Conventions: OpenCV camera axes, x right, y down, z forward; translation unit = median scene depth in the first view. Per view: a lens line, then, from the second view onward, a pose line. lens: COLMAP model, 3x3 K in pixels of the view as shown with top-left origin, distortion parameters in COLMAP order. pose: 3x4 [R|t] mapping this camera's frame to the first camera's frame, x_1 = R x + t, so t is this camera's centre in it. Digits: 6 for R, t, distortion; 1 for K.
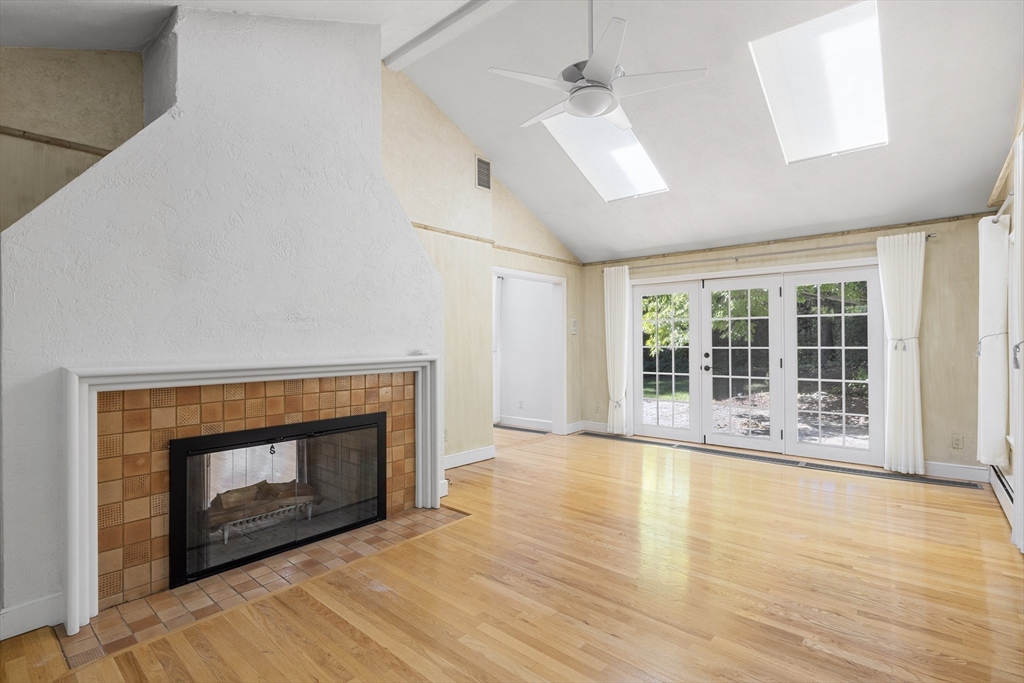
lens RADIAL K [[480.6, 0, 512.0], [0, 480.6, 341.5], [0, 0, 1]] dist [0.001340, 0.000084]
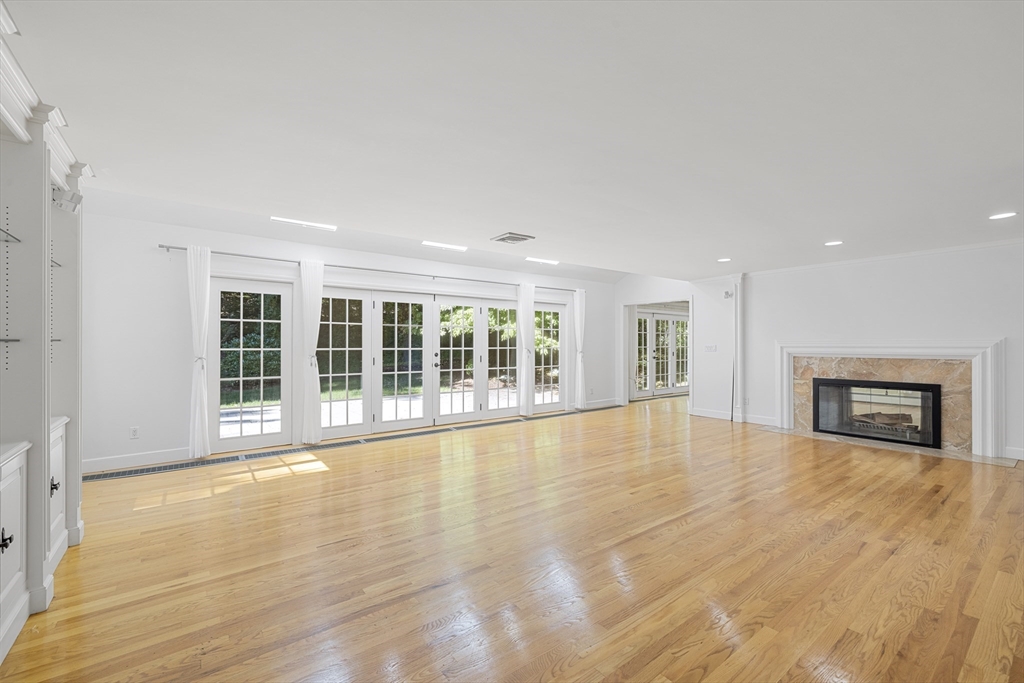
lens RADIAL K [[430.8, 0, 512.0], [0, 430.8, 341.5], [0, 0, 1]] dist [0.000712, 0.000045]
pose [[0.213672, 0.009868, 0.976856, -0.648872], [-0.003488, 0.999950, -0.009339, 0.003736], [-0.976899, -0.001412, 0.213696, 0.568241]]
